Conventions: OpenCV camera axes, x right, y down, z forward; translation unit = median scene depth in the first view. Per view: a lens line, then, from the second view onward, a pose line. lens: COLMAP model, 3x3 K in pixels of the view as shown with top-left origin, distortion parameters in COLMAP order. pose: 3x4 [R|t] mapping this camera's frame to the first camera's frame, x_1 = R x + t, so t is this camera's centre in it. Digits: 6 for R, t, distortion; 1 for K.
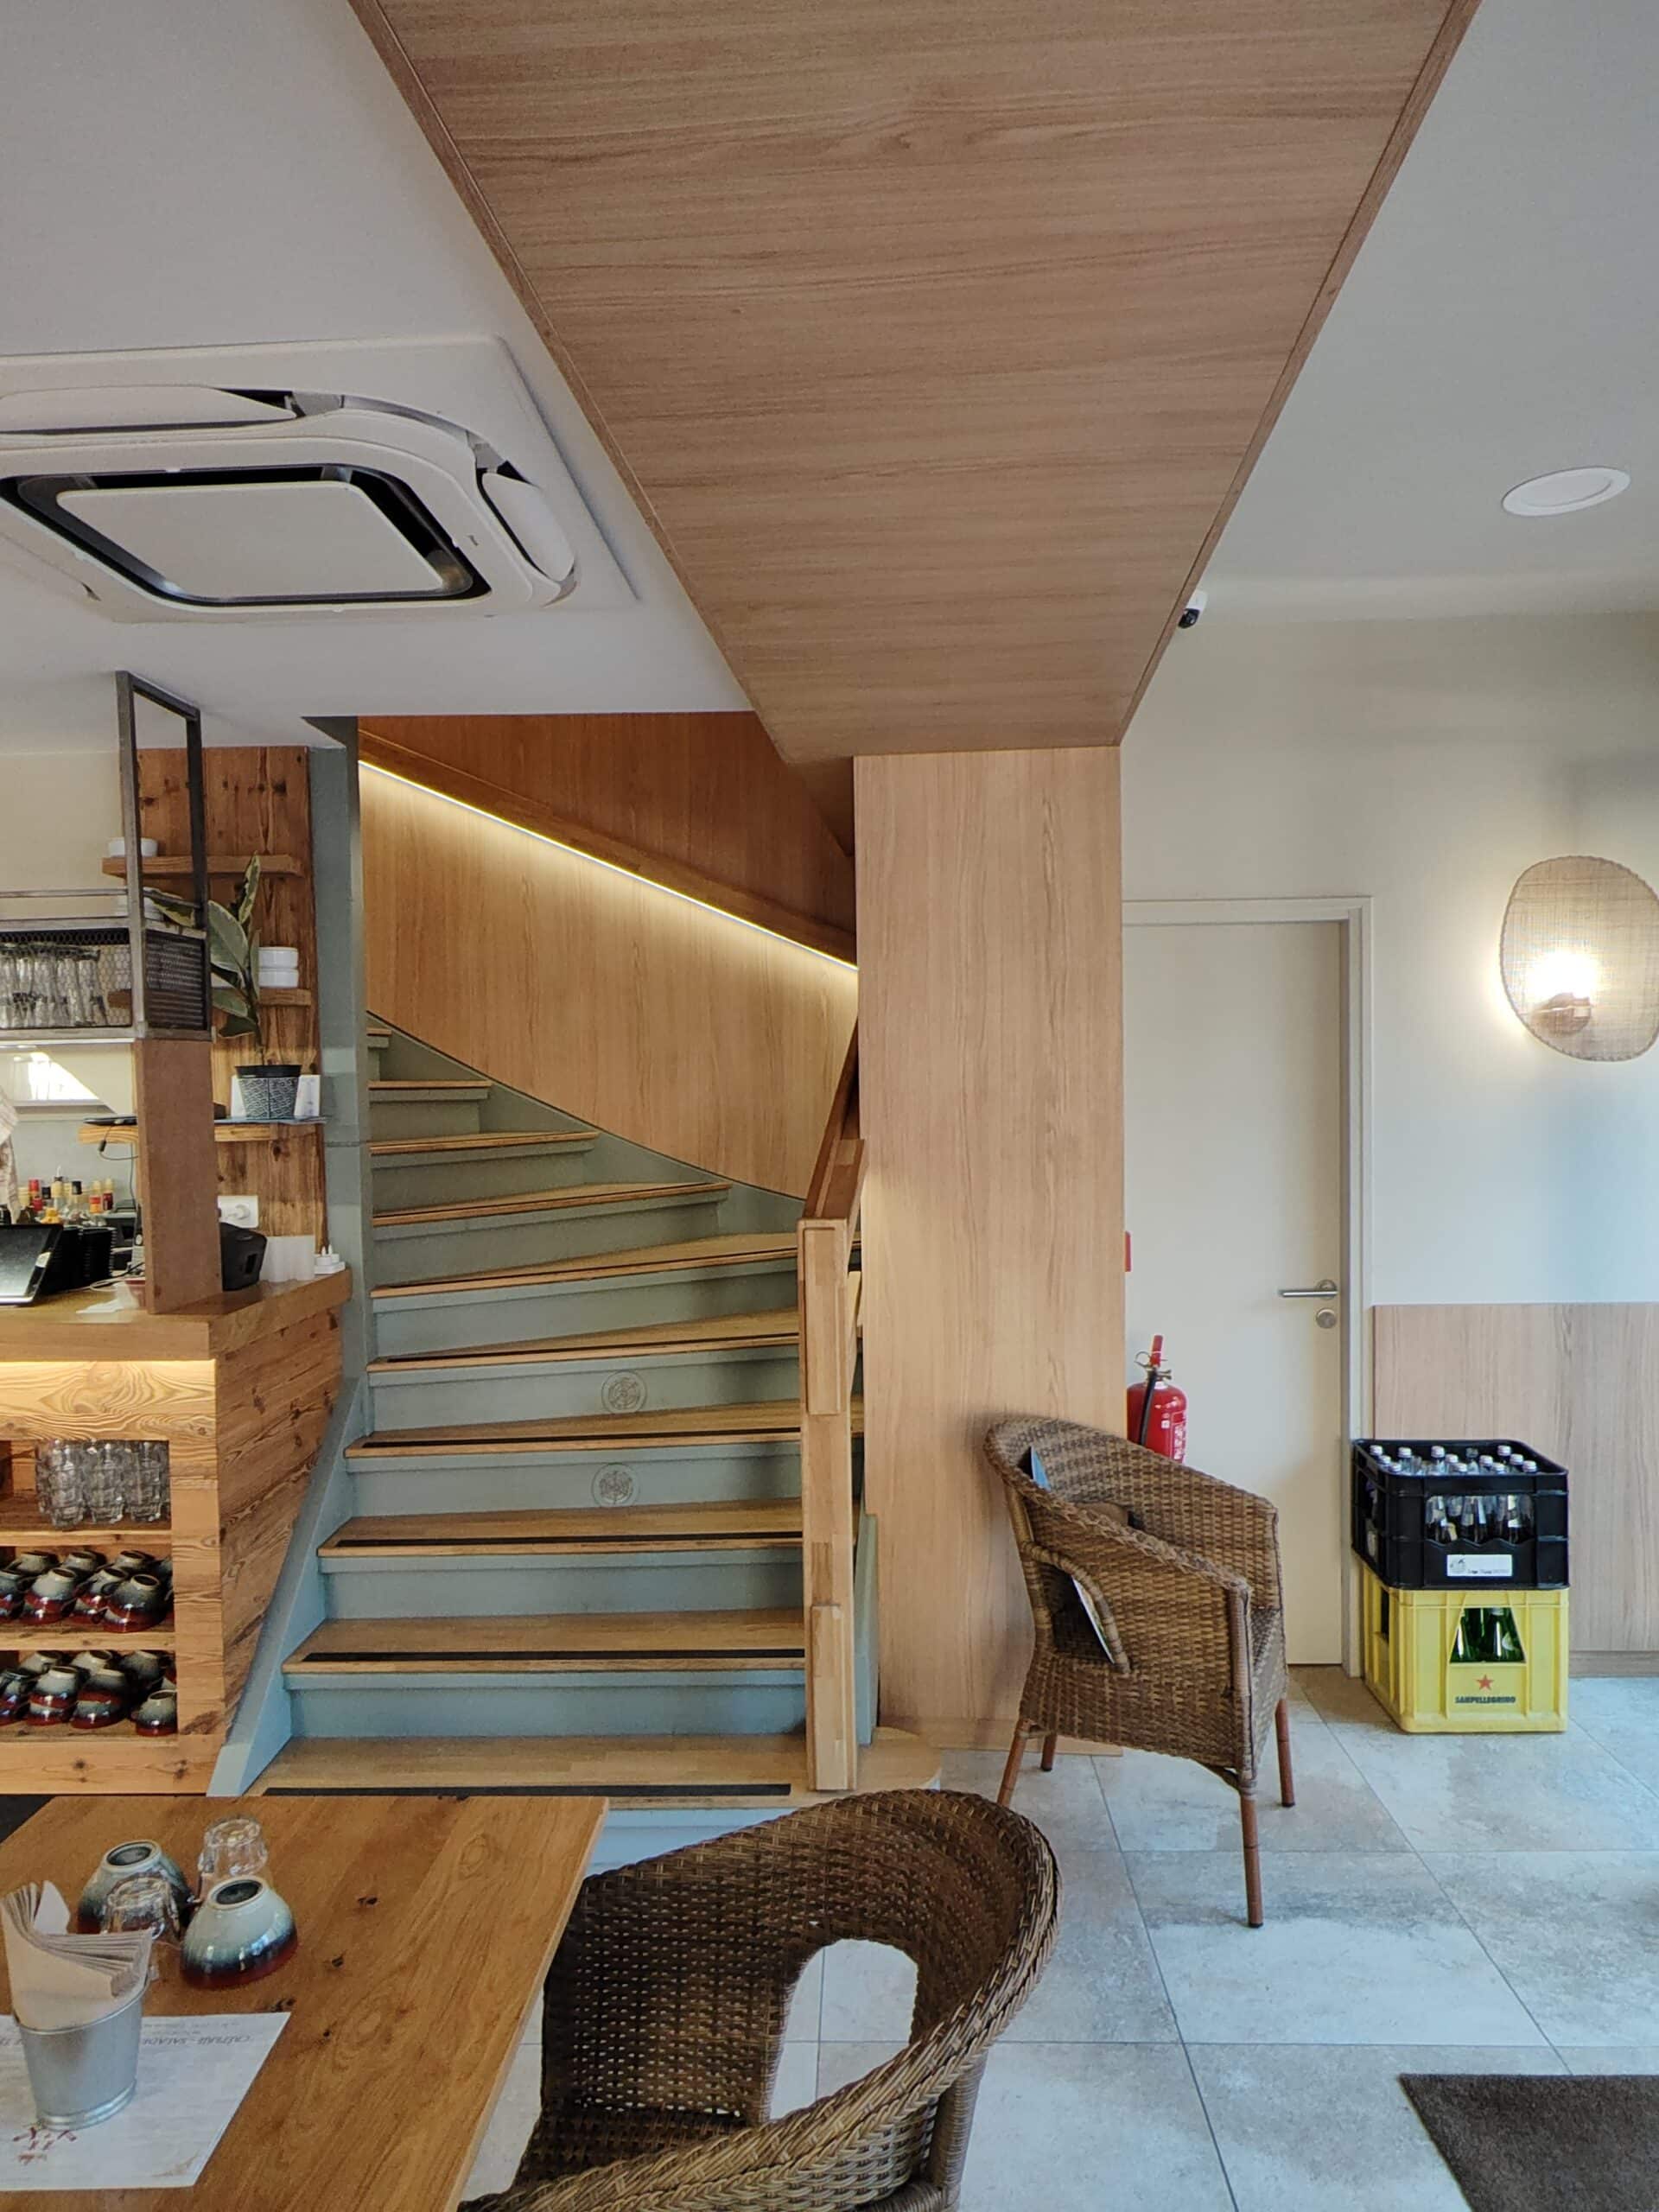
lens RADIAL K [[1478.2, 0, 834.0], [0, 1478.2, 1127.3], [0, 0, 1]] dist [-0.007994, 0.004760]
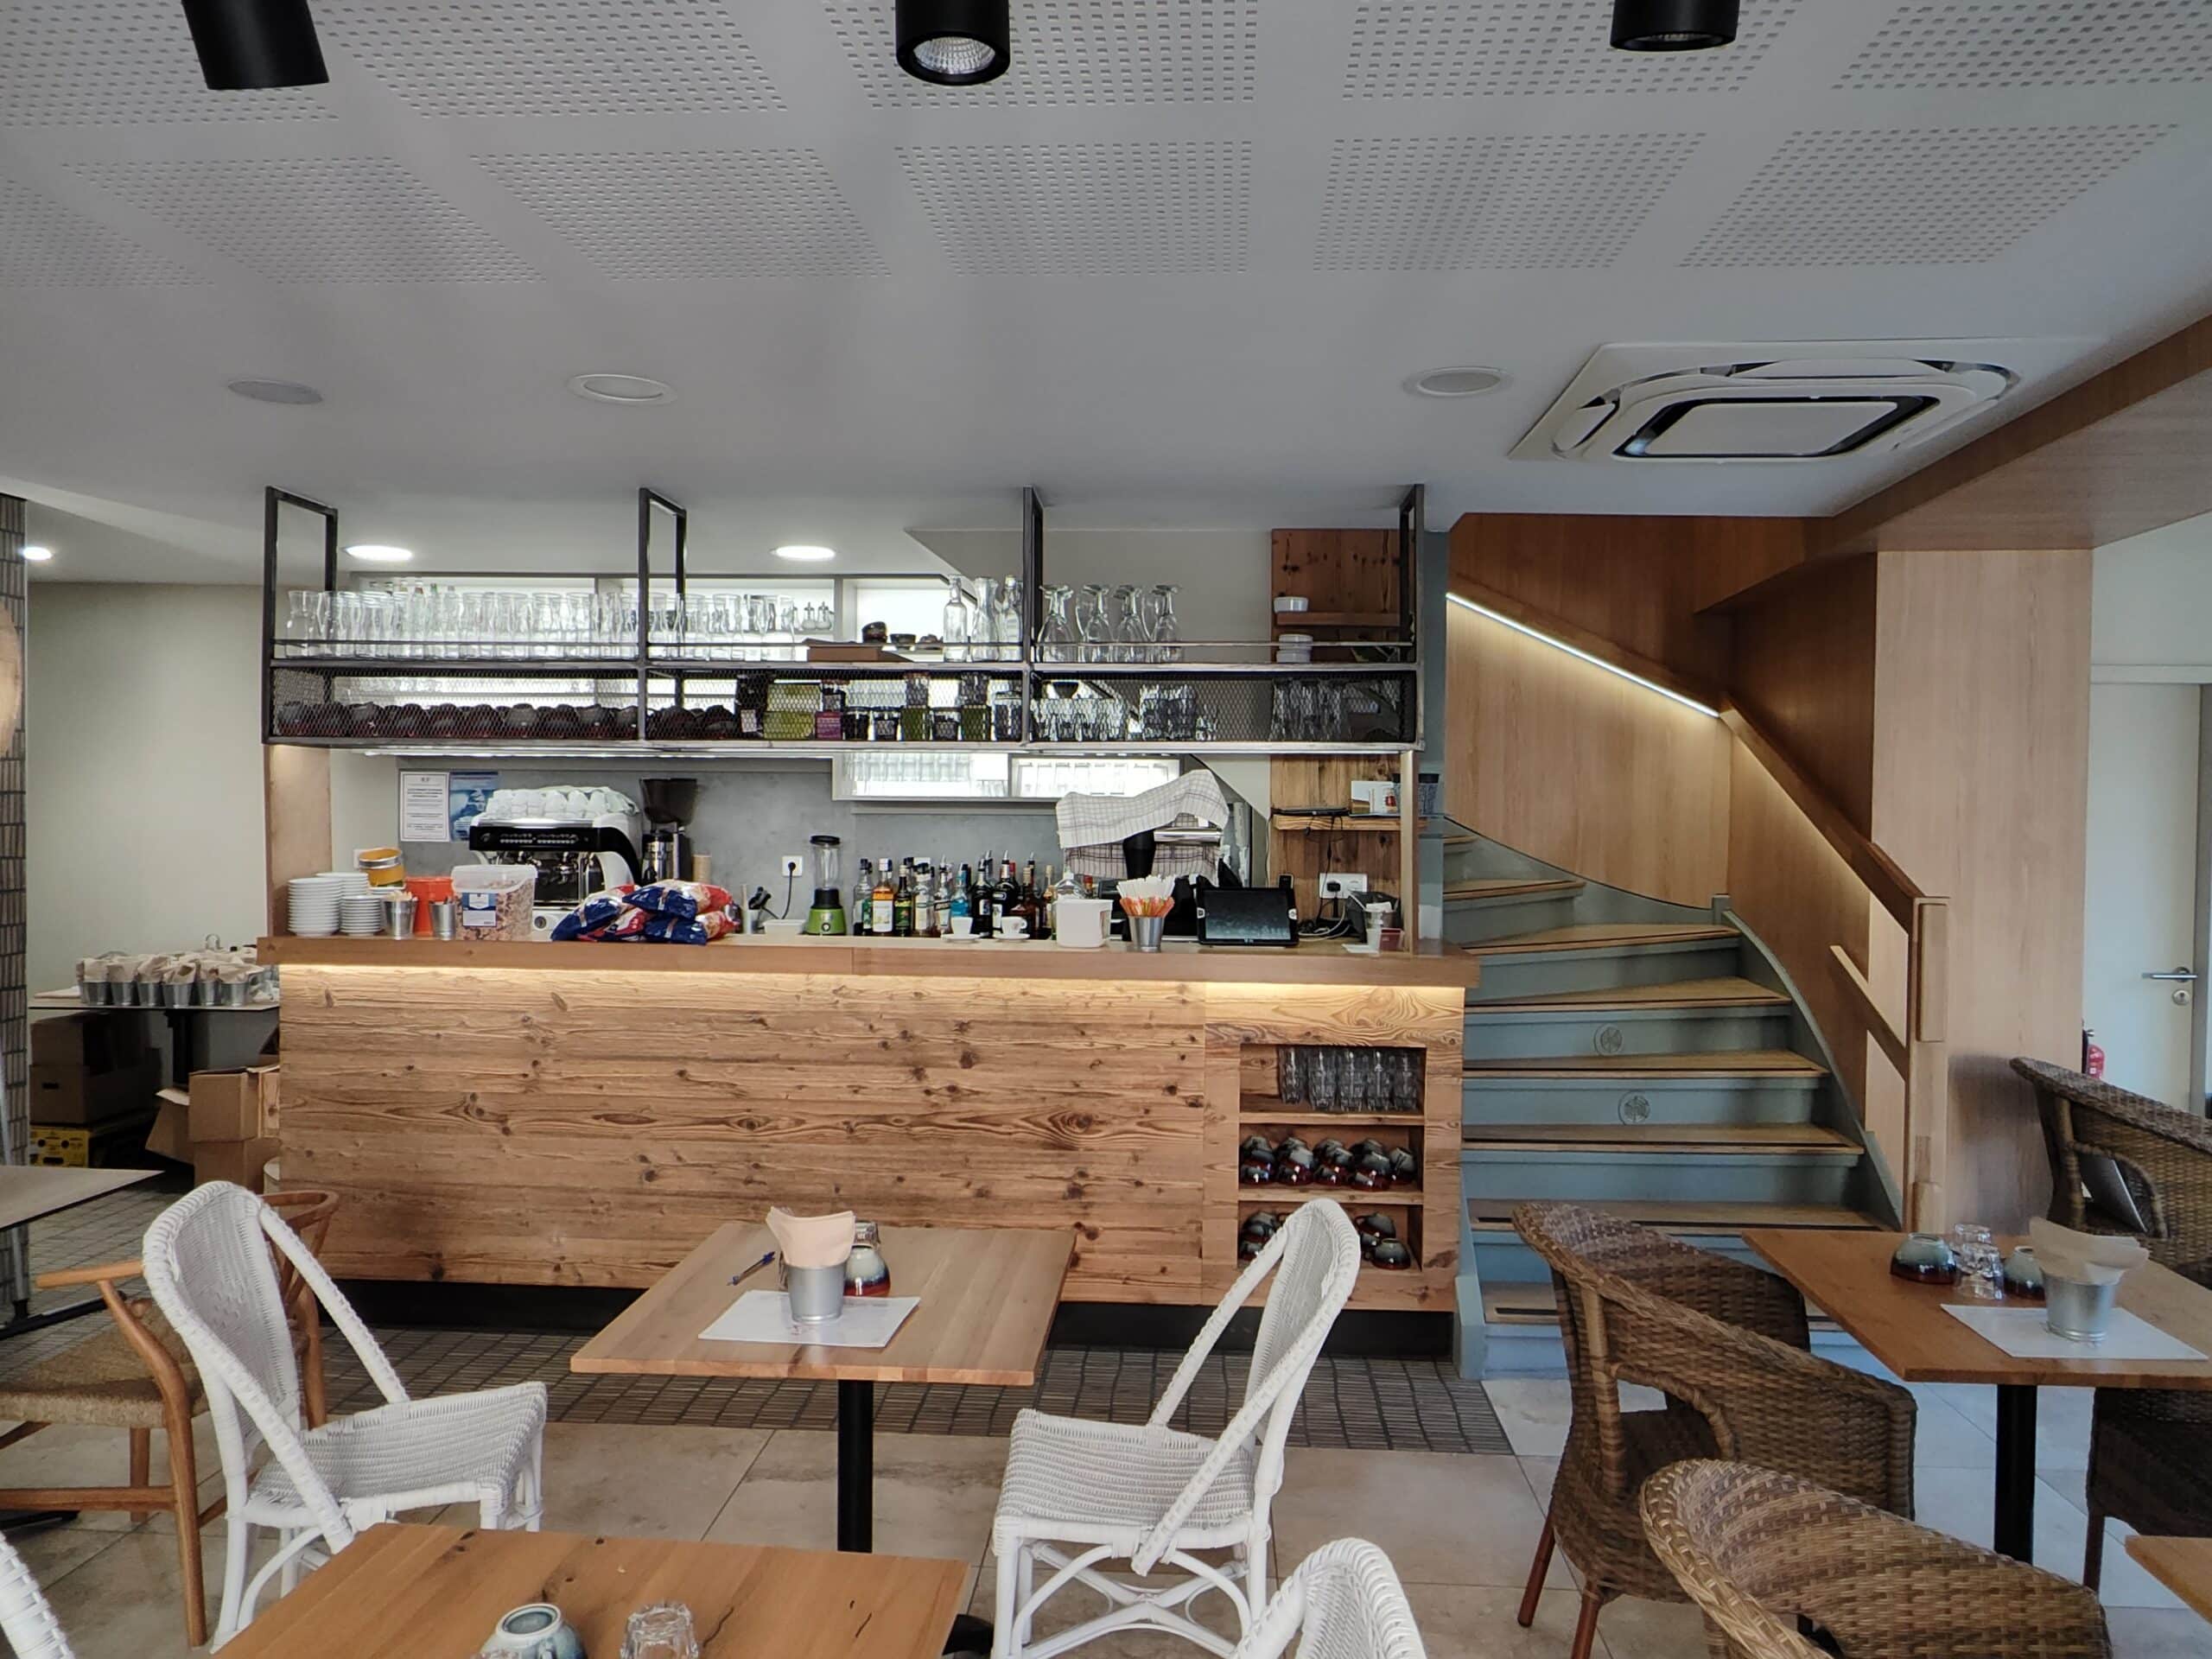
lens RADIAL K [[1478.2, 0, 1122.1], [0, 1478.2, 823.9], [0, 0, 1]] dist [-0.007994, 0.004760]
pose [[0.999291, 0.028404, -0.024722, -0.674726], [-0.028853, 0.999421, -0.018026, 0.037580], [0.024195, 0.018726, 0.999532, -0.353136]]
